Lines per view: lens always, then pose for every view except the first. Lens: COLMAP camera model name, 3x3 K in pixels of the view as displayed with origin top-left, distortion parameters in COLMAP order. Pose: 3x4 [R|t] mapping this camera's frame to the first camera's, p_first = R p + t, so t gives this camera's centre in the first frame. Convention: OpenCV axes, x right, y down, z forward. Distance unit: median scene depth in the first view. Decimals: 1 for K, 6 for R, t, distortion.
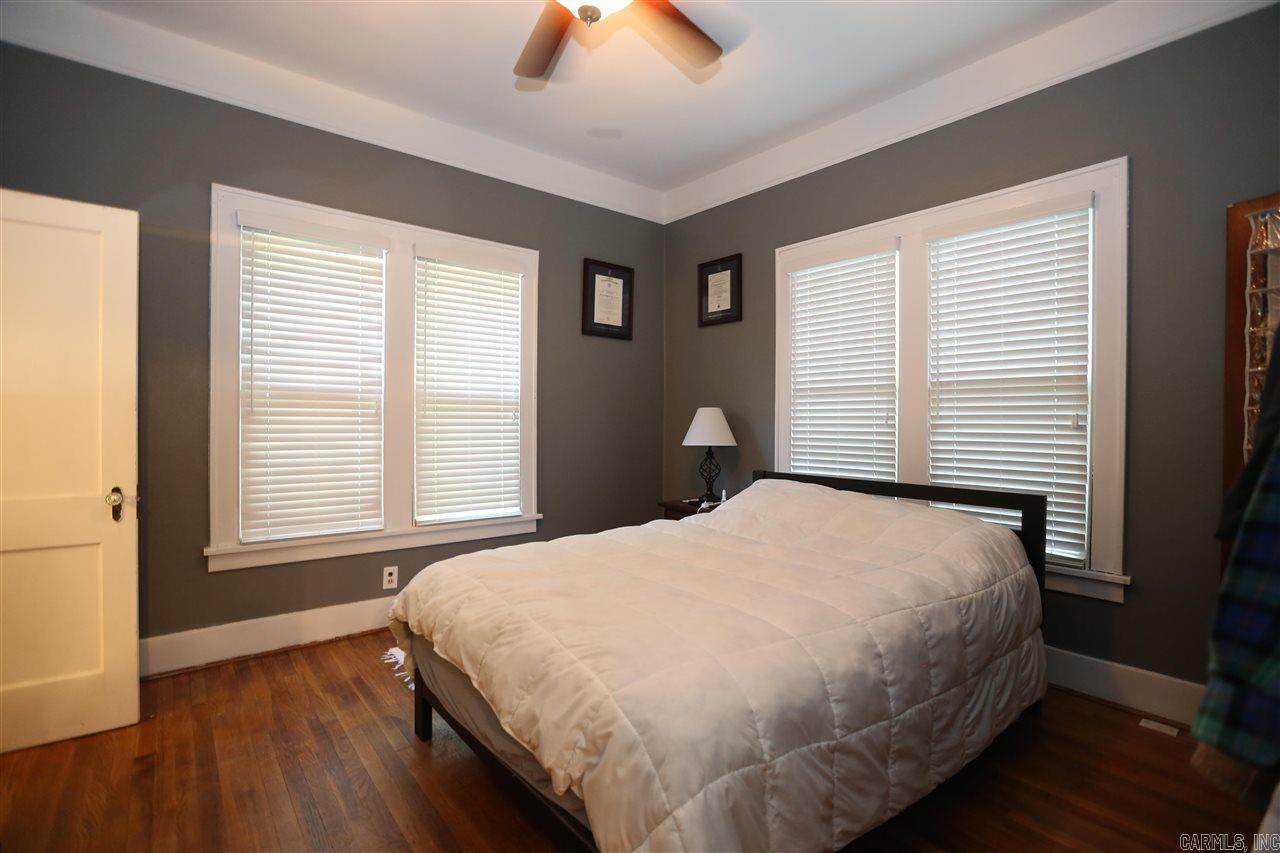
lens RADIAL K [[580.7, 0, 634.9], [0, 580.7, 423.6], [0, 0, 1]] dist [-0.053685, 0.018194]
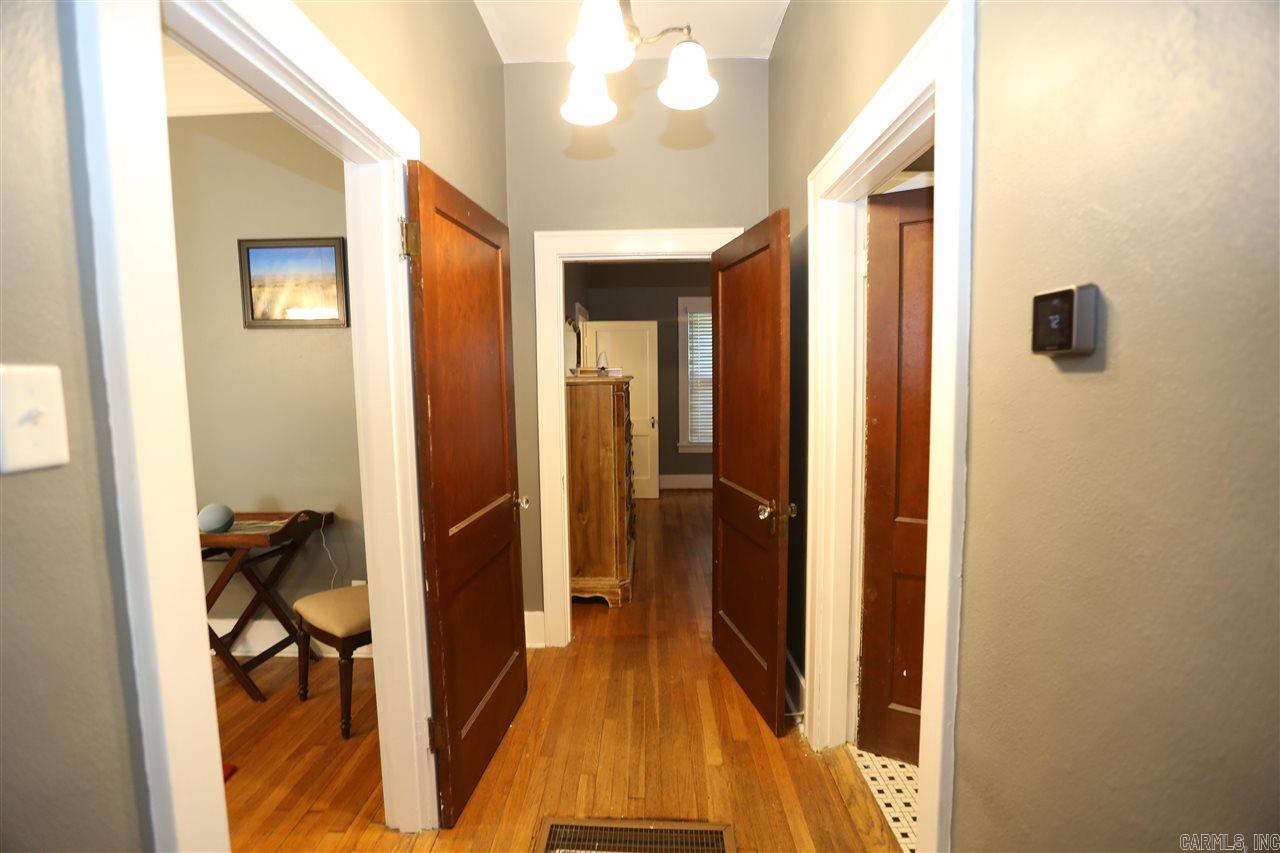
lens RADIAL K [[580.7, 0, 634.9], [0, 580.7, 423.6], [0, 0, 1]] dist [-0.053685, 0.018194]
pose [[0.751094, 0.038576, -0.659068, 0.679091], [0.014242, 0.997112, 0.074592, -0.053217], [0.660042, -0.065411, 0.748375, -0.899052]]
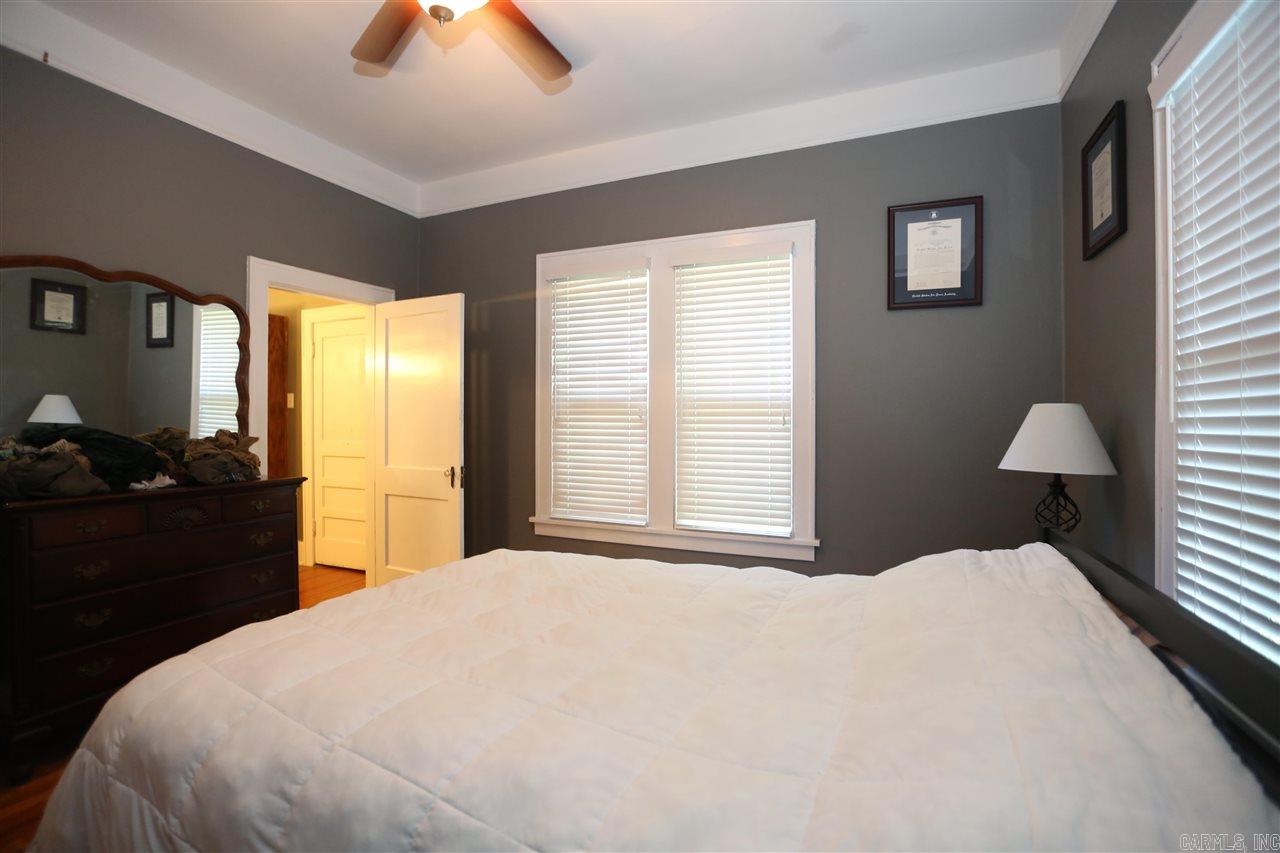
lens RADIAL K [[580.7, 0, 634.9], [0, 580.7, 423.6], [0, 0, 1]] dist [-0.053685, 0.018194]
pose [[0.462597, -0.001234, -0.886568, 0.523248], [-0.006264, 0.999970, -0.004660, -0.003782], [0.886546, 0.007709, 0.462575, 0.473235]]
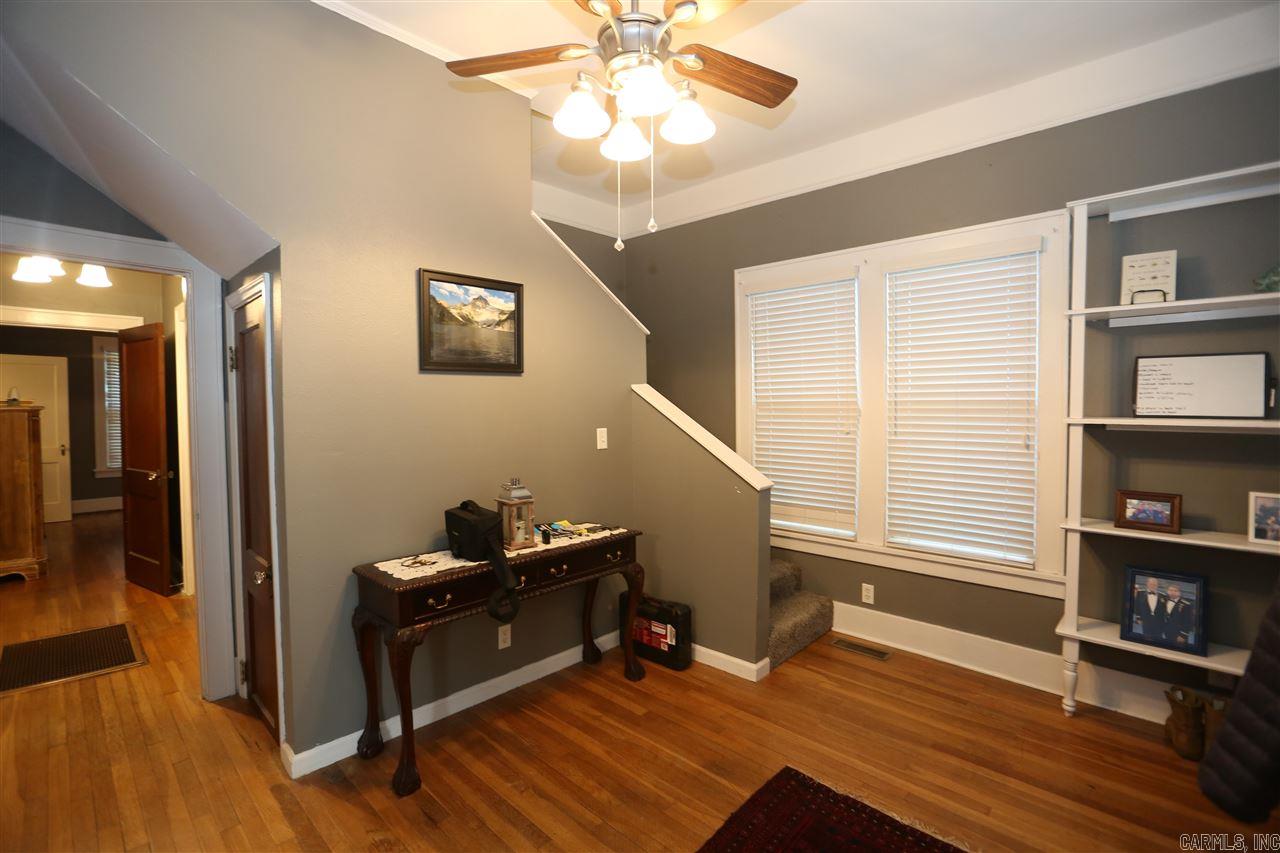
lens RADIAL K [[580.7, 0, 634.9], [0, 580.7, 423.6], [0, 0, 1]] dist [-0.053685, 0.018194]
pose [[0.993013, -0.012151, 0.117376, 1.295705], [0.009373, 0.999663, 0.024194, -0.035950], [-0.117631, -0.022924, 0.992793, -1.700252]]
